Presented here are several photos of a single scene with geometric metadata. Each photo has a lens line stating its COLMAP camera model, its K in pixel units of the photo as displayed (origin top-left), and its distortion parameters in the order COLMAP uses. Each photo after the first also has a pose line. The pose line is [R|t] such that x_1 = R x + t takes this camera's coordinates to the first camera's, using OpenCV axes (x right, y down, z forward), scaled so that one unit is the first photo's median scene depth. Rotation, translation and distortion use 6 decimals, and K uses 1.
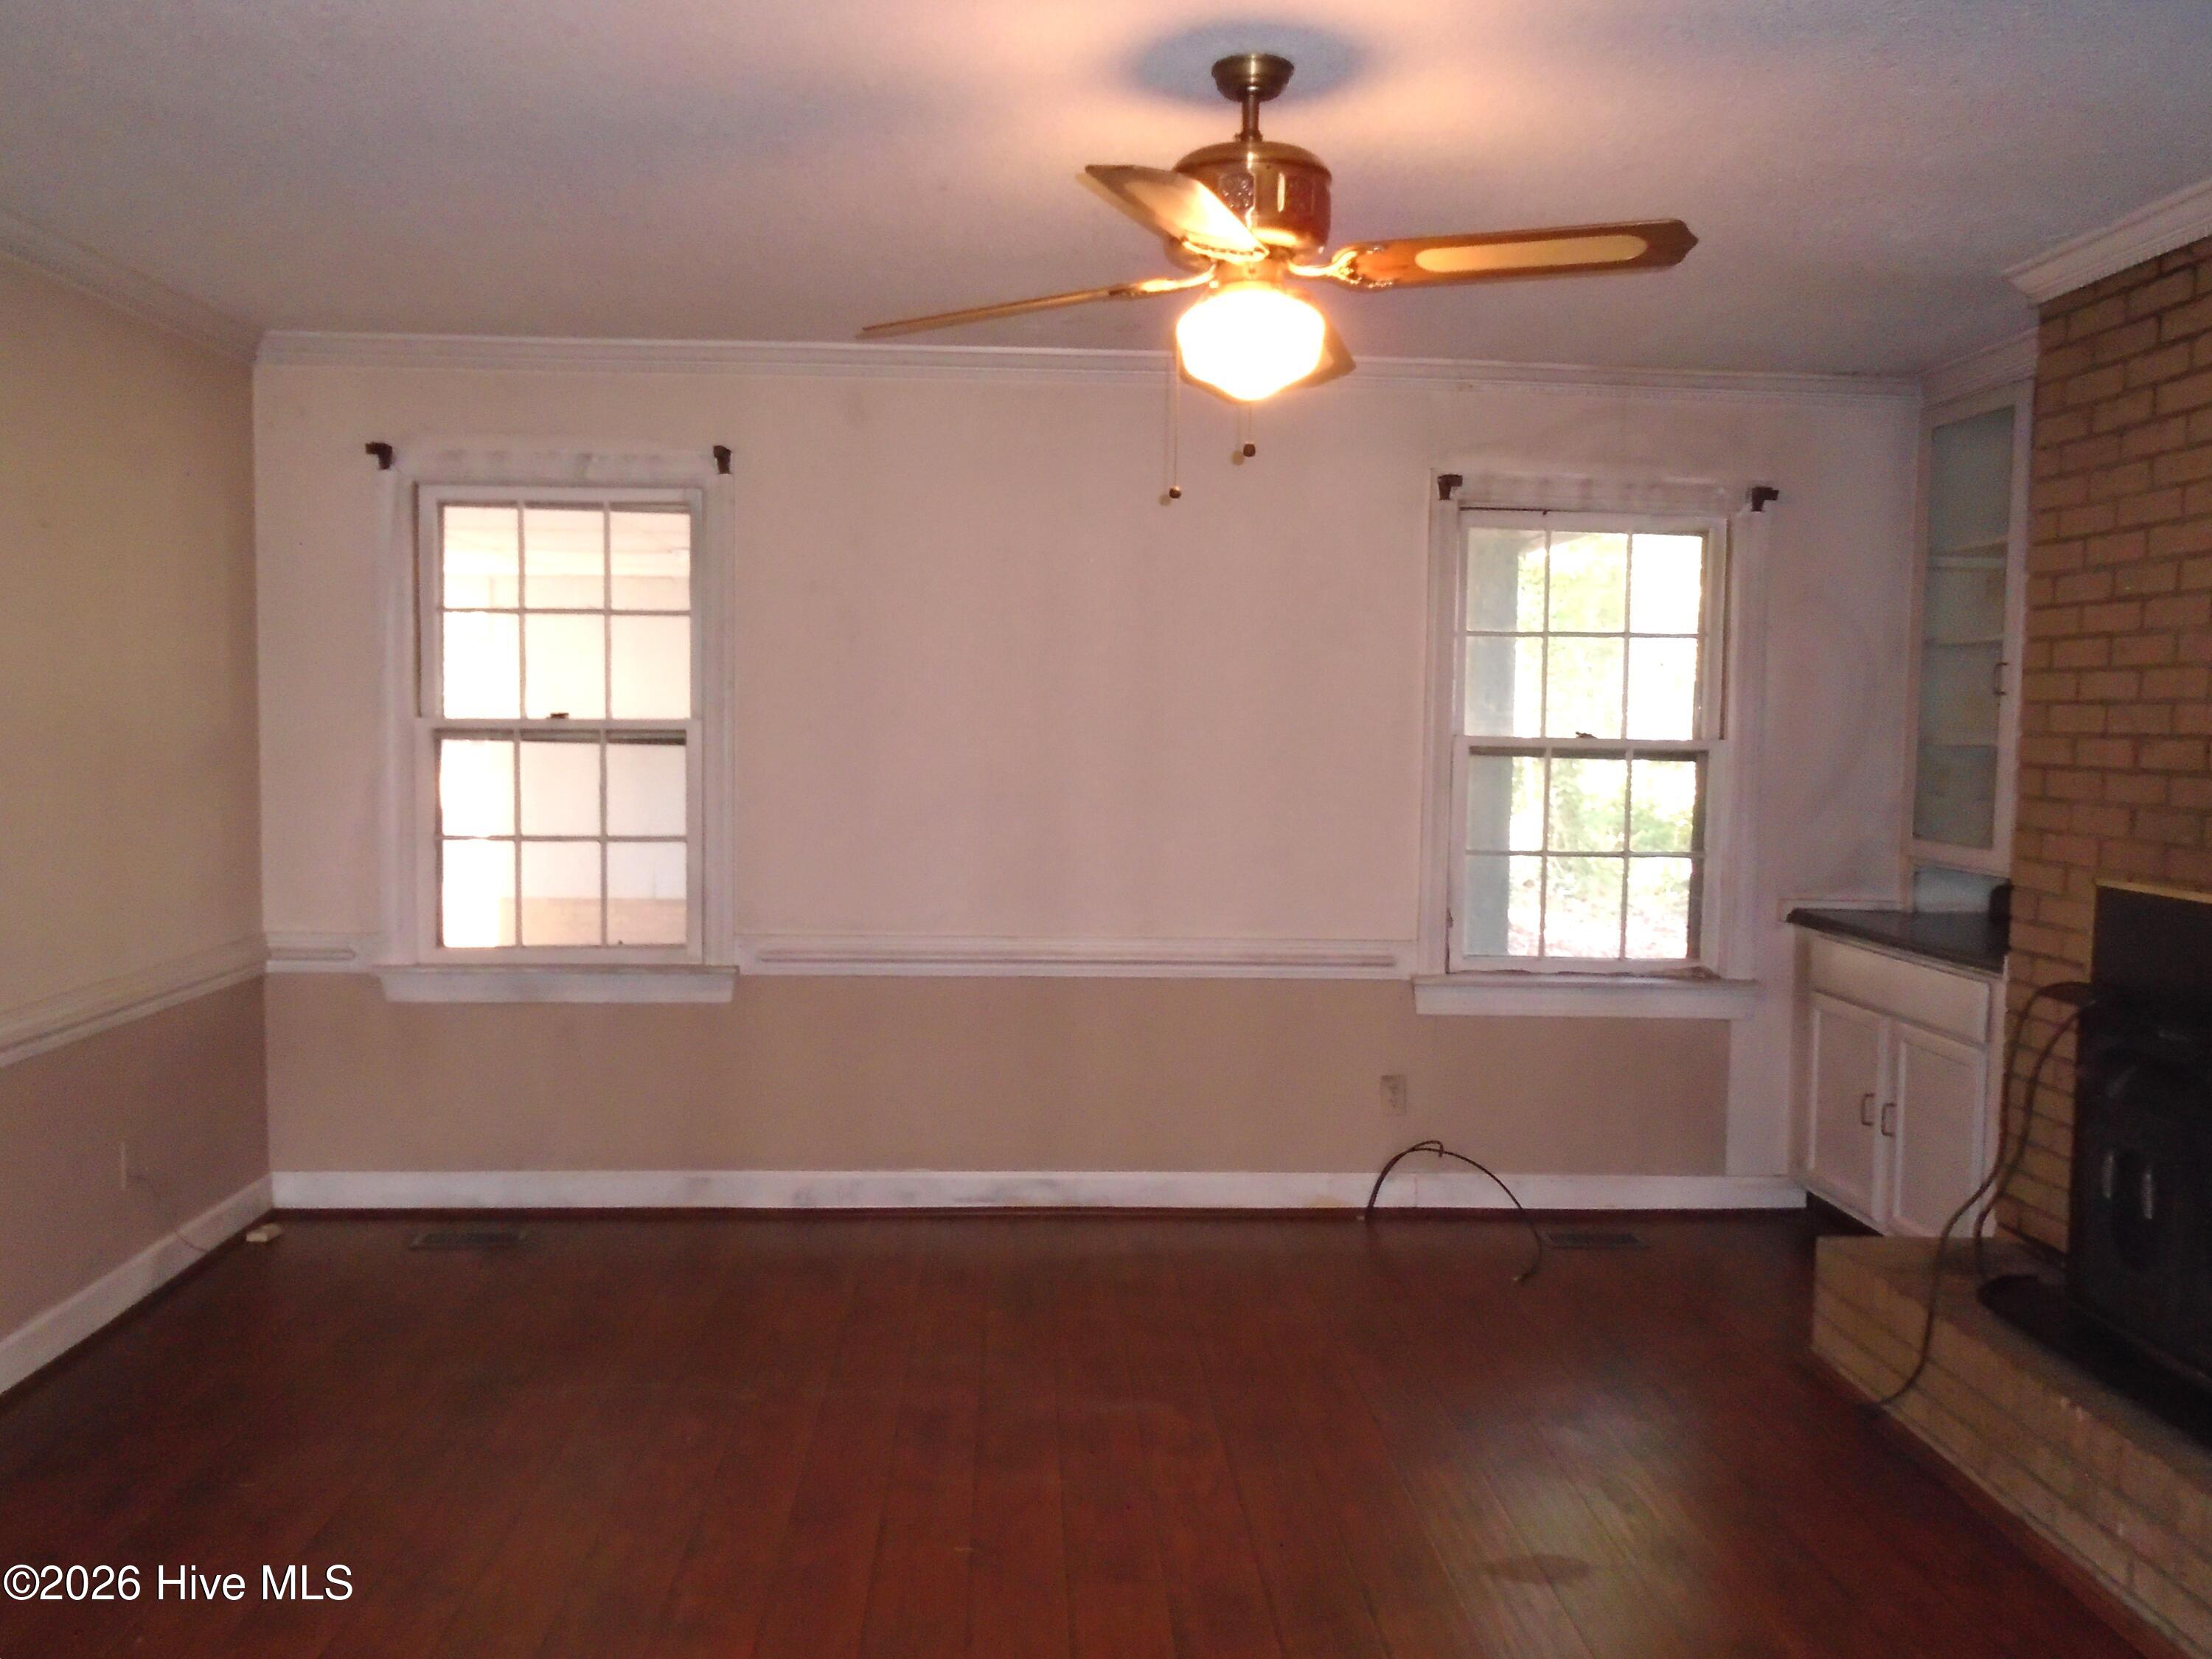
lens RADIAL K [[1737.4, 0, 1101.5], [0, 1737.4, 834.1], [0, 0, 1]] dist [0.004084, -0.004970]
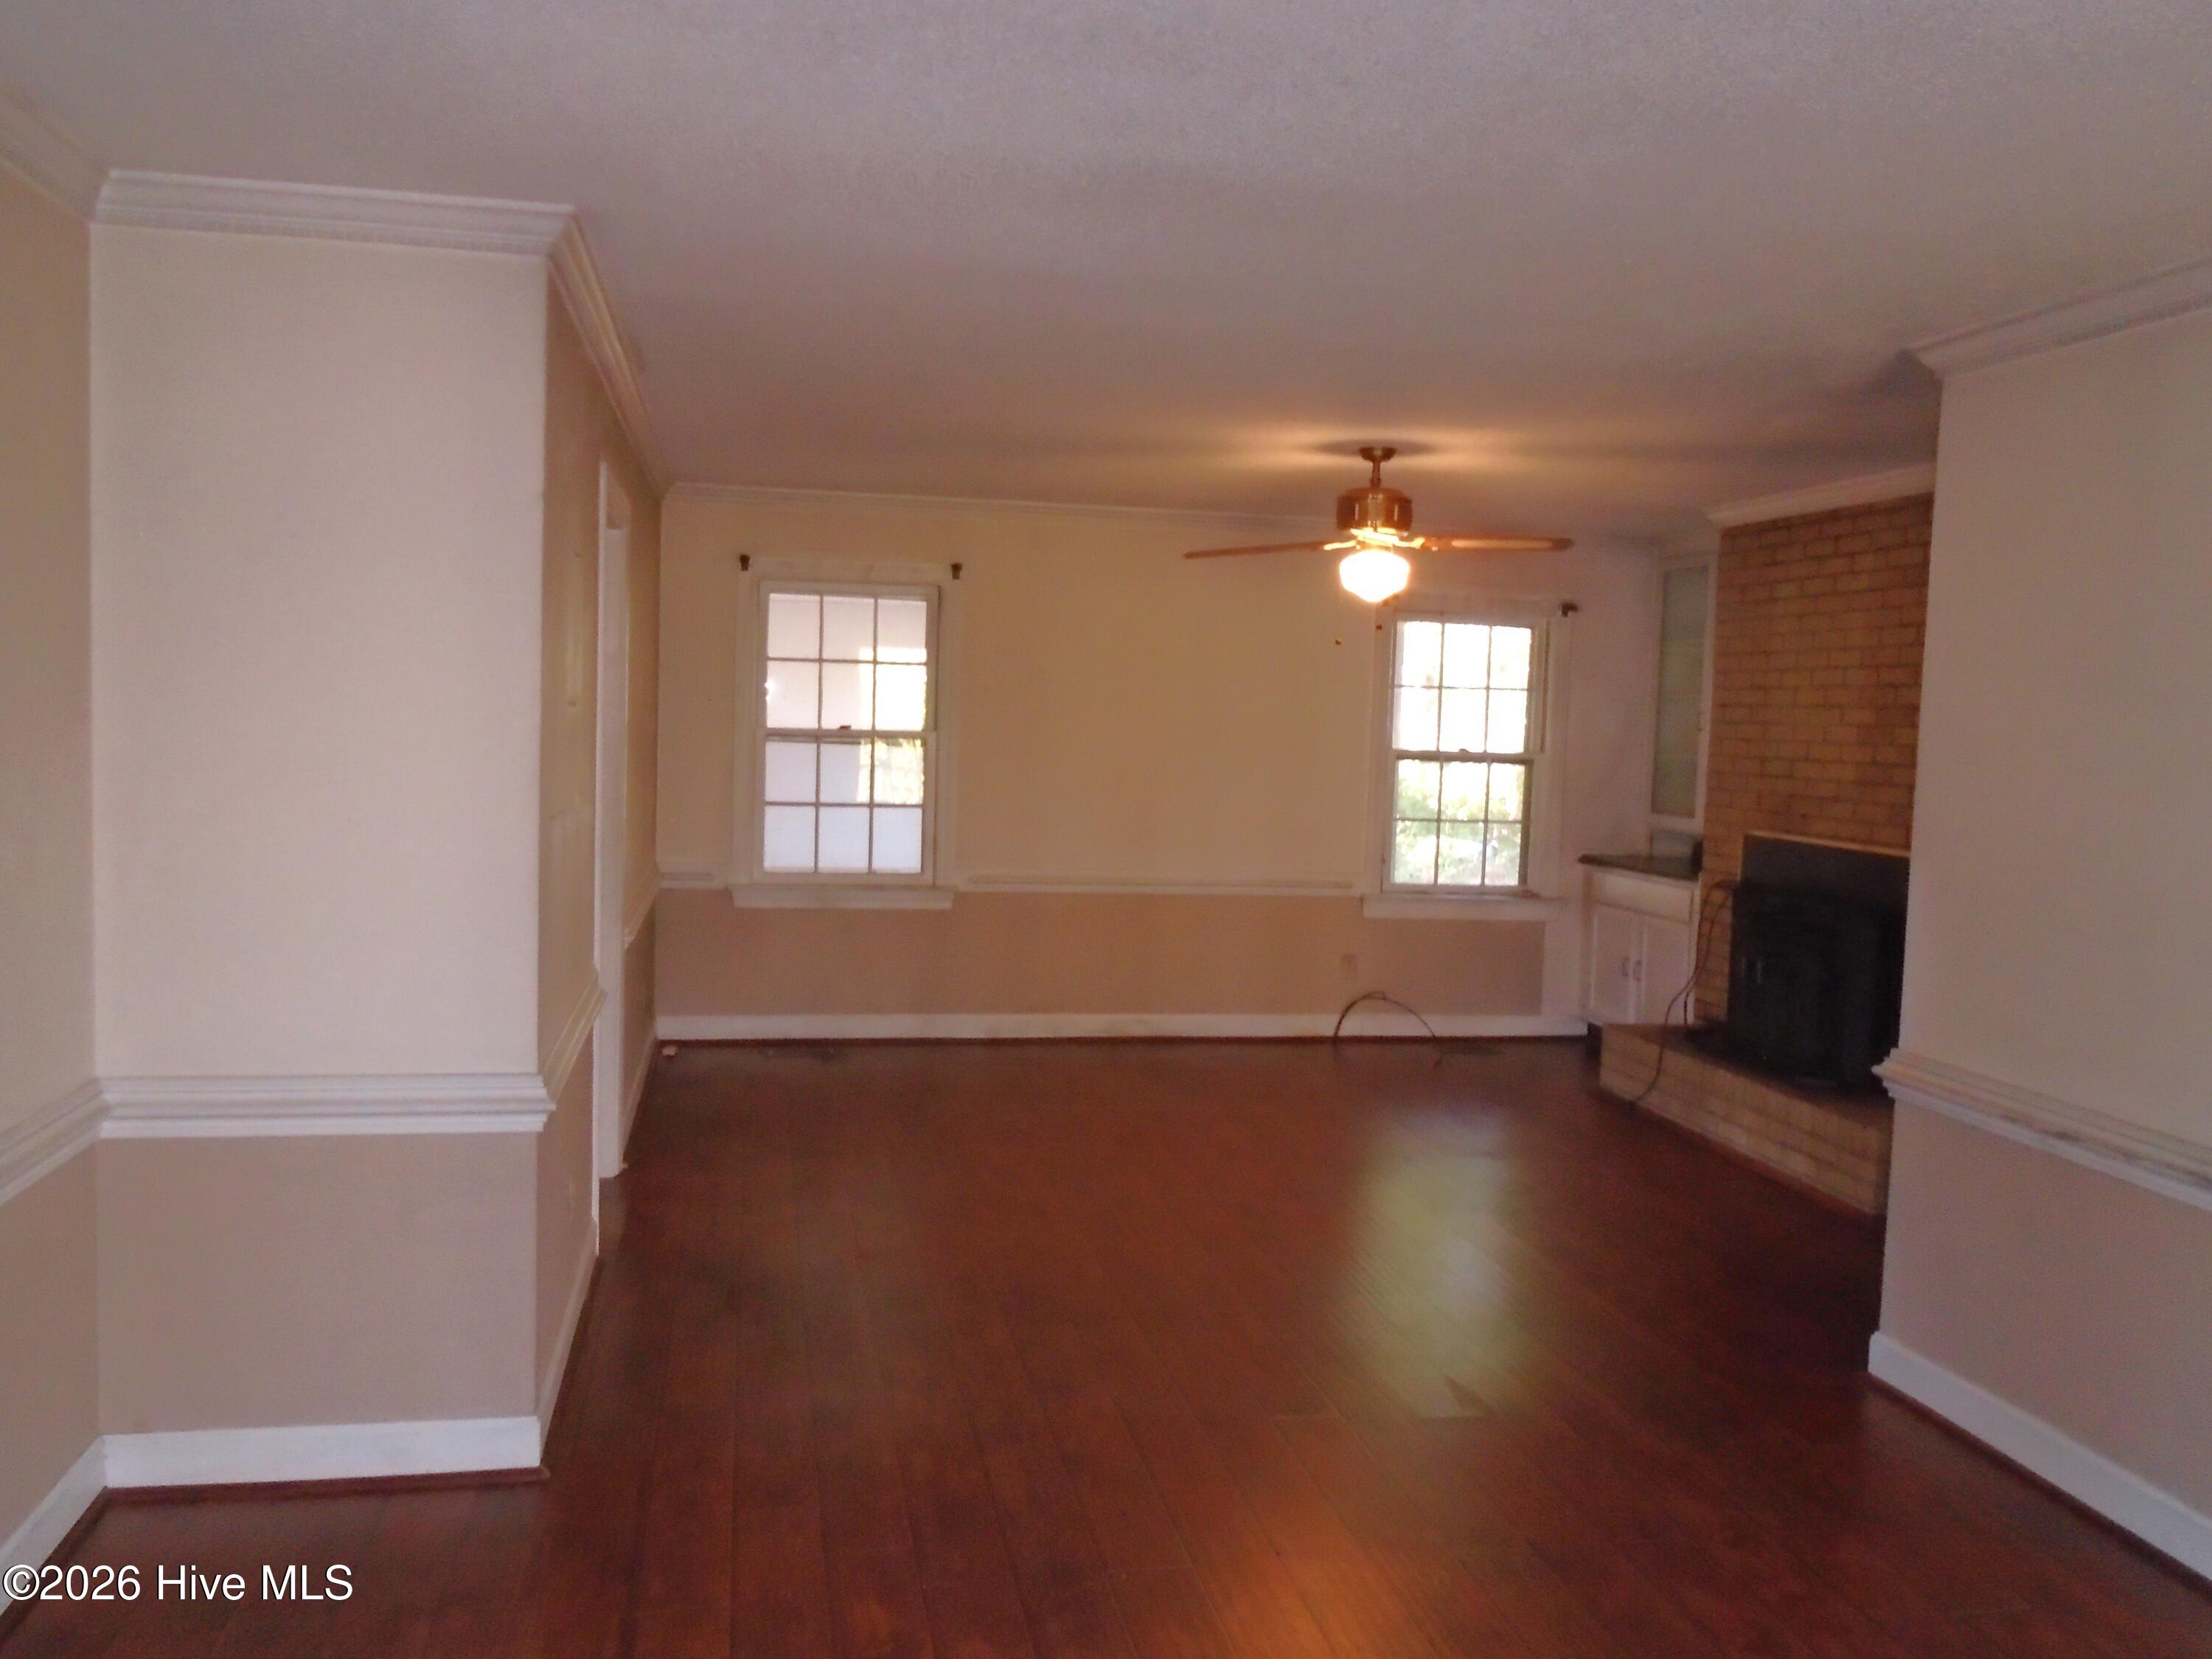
lens RADIAL K [[1737.4, 0, 1110.2], [0, 1737.4, 826.9], [0, 0, 1]] dist [0.004084, -0.004970]
pose [[0.989324, 0.007928, 0.145517, -0.303330], [-0.008301, 0.999964, 0.001961, 0.017623], [-0.145496, -0.003148, 0.989354, -0.604607]]
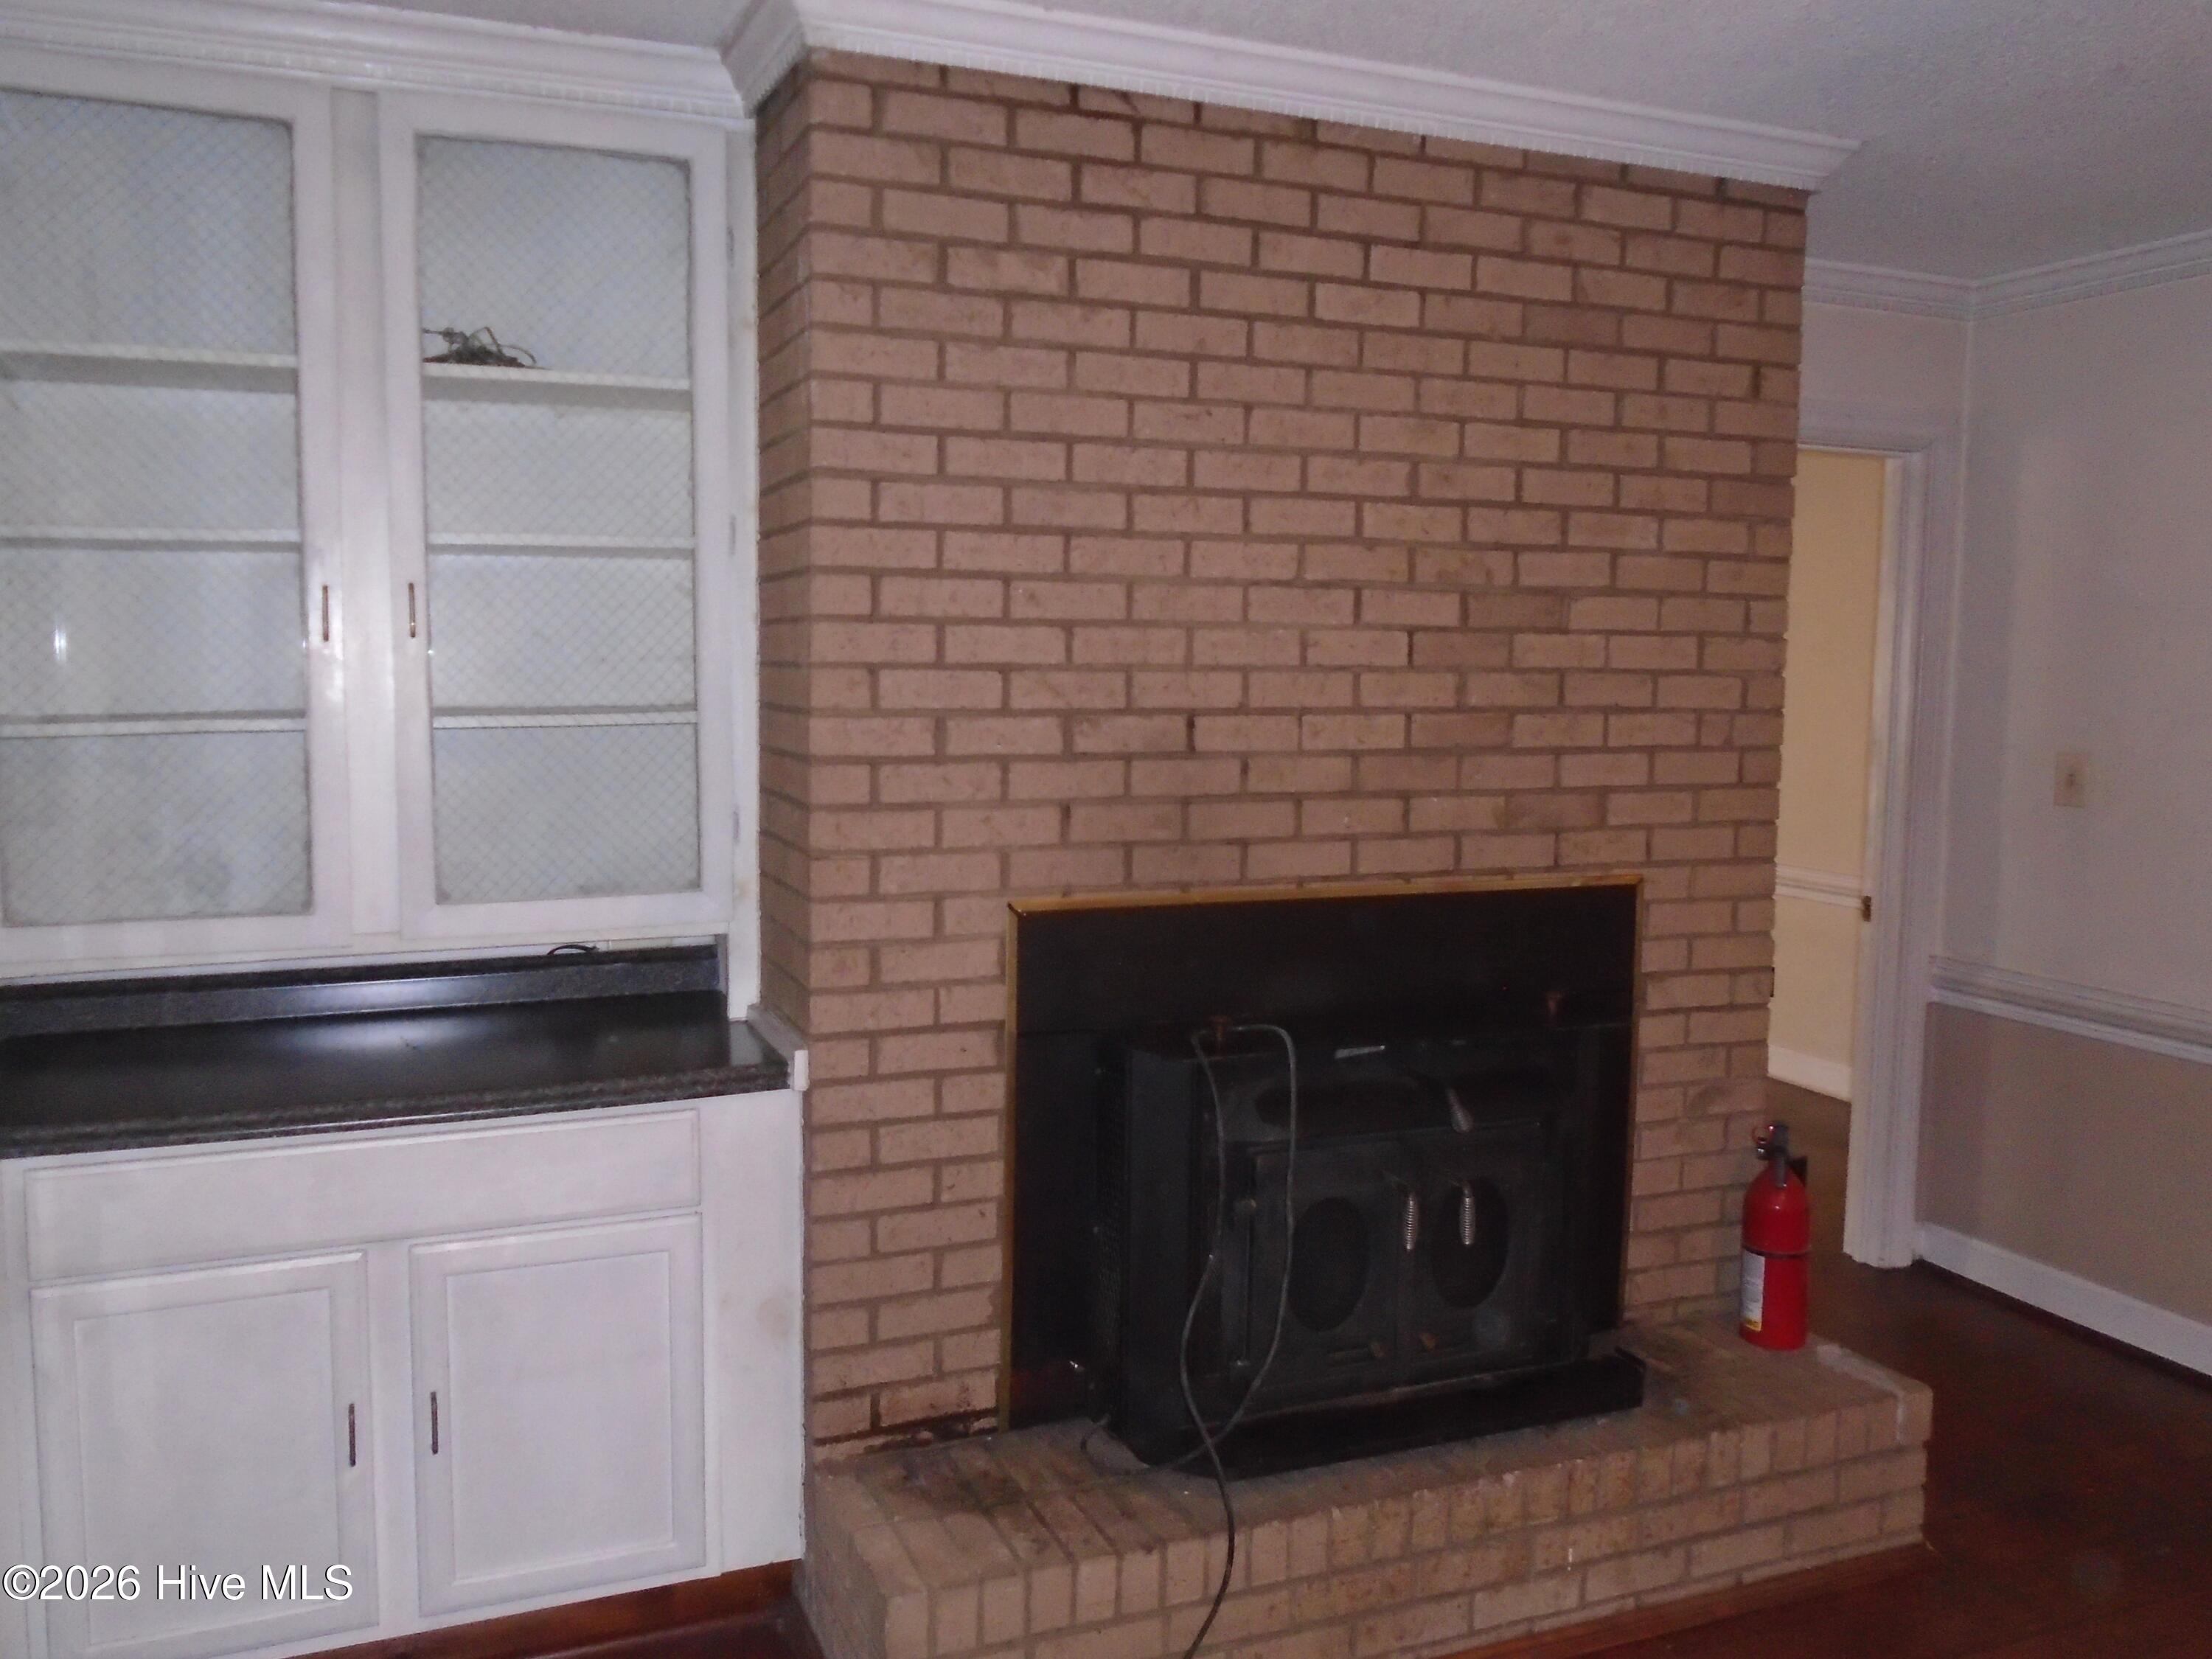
lens RADIAL K [[1737.4, 0, 1109.5], [0, 1737.4, 830.5], [0, 0, 1]] dist [0.004084, -0.004970]
pose [[-0.331421, -0.106047, 0.937504, -0.100971], [0.050293, 0.990265, 0.129794, -0.072628], [-0.942142, 0.090167, -0.322861, 0.866495]]
